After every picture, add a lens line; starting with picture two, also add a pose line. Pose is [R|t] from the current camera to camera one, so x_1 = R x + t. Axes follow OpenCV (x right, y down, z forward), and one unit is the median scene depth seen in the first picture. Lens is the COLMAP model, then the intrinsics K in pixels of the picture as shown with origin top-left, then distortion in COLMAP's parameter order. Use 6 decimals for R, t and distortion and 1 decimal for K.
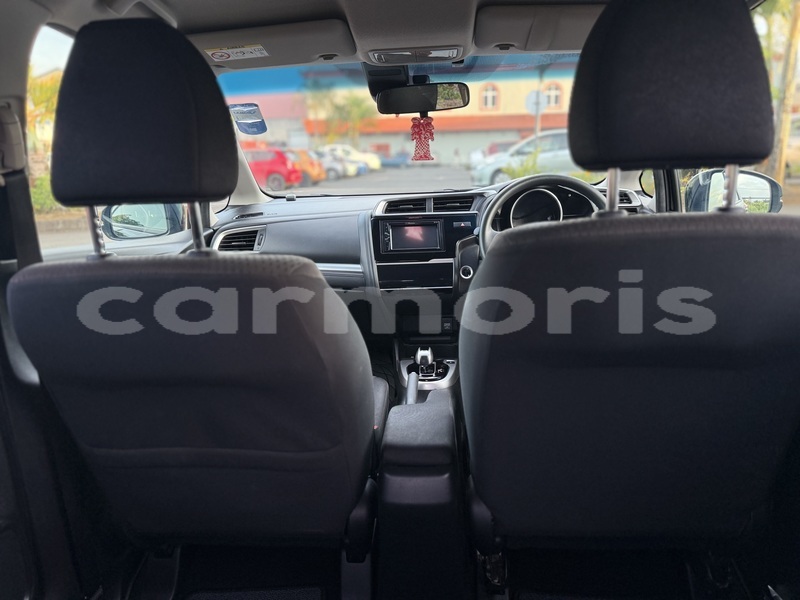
lens RADIAL K [[558.6, 0, 403.8], [0, 558.6, 314.8], [0, 0, 1]] dist [0.050237, -0.035480]
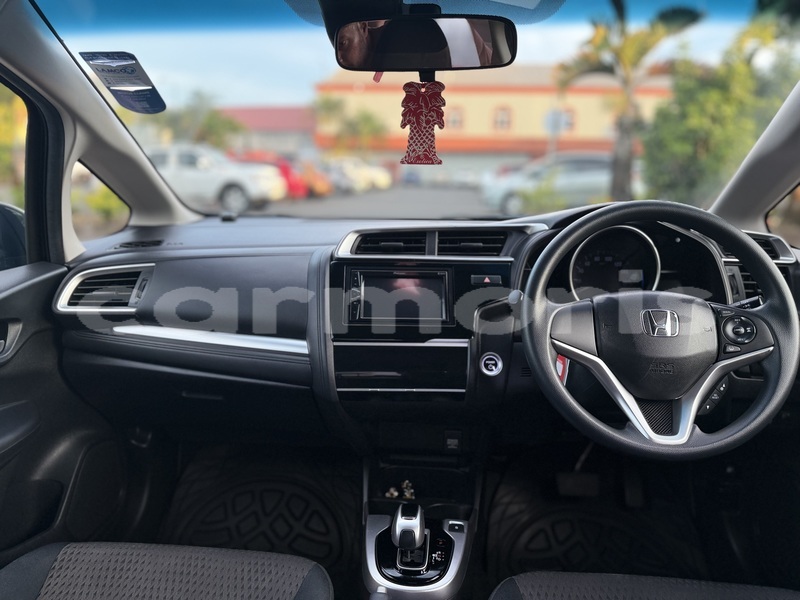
lens RADIAL K [[558.6, 0, 398.7], [0, 558.6, 308.4], [0, 0, 1]] dist [0.050237, -0.035480]
pose [[0.998751, 0.047899, -0.014236, 0.023649], [-0.048450, 0.997972, -0.041295, -0.104571], [0.012229, 0.041933, 0.999046, 0.426201]]
